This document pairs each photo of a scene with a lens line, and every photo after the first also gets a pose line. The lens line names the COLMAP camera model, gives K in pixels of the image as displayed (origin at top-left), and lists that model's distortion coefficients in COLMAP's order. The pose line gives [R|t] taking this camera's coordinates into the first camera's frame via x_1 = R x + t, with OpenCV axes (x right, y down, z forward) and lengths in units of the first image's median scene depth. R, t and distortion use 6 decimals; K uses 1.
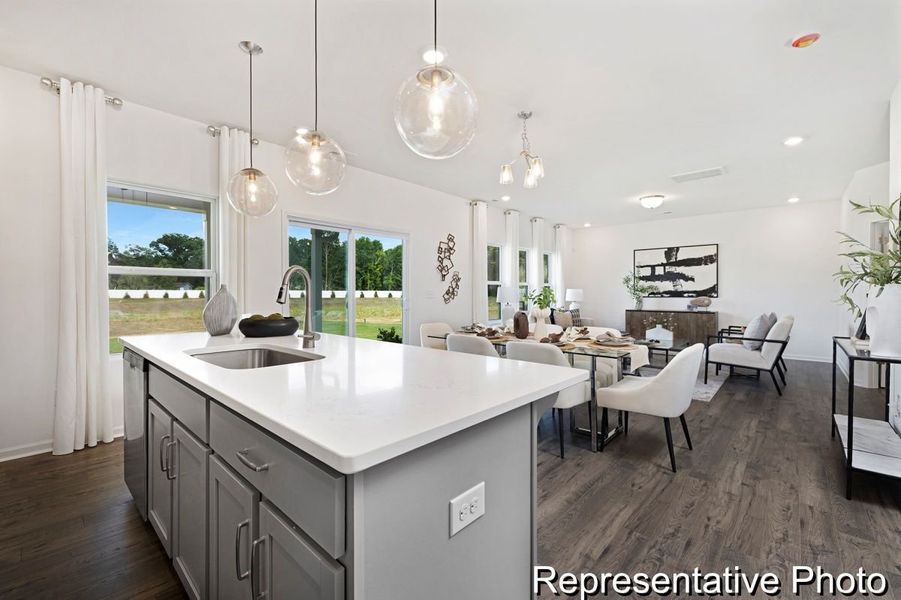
lens RADIAL K [[382.2, 0, 452.0], [0, 382.2, 295.9], [0, 0, 1]] dist [0.001924, 0.001452]
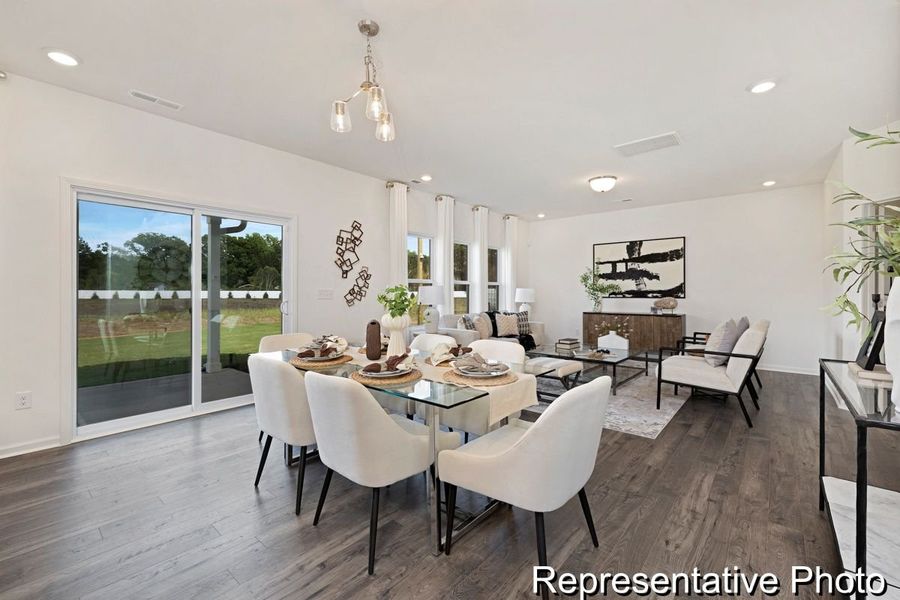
lens RADIAL K [[381.8, 0, 447.2], [0, 381.8, 293.1], [0, 0, 1]] dist [0.001924, 0.001452]
pose [[0.999832, -0.000491, 0.018350, 0.139522], [0.000643, 0.999966, -0.008267, -0.000564], [-0.018345, 0.008277, 0.999797, 0.144216]]
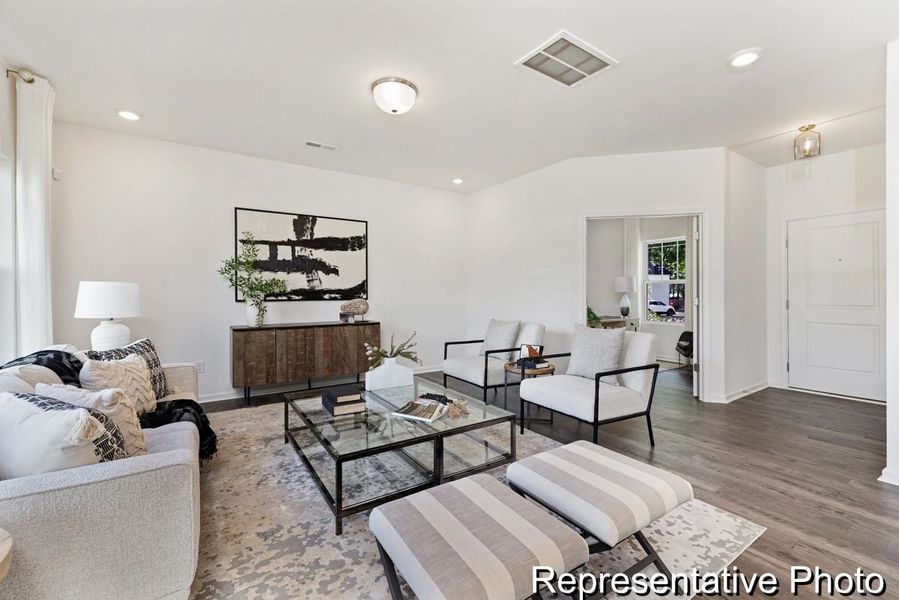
lens RADIAL K [[381.4, 0, 454.7], [0, 381.4, 298.7], [0, 0, 1]] dist [0.001924, 0.001452]
pose [[0.253867, -0.016274, 0.967102, 0.075248], [0.010544, 0.999846, 0.014057, -0.005545], [-0.967182, 0.006628, 0.253999, 0.677320]]
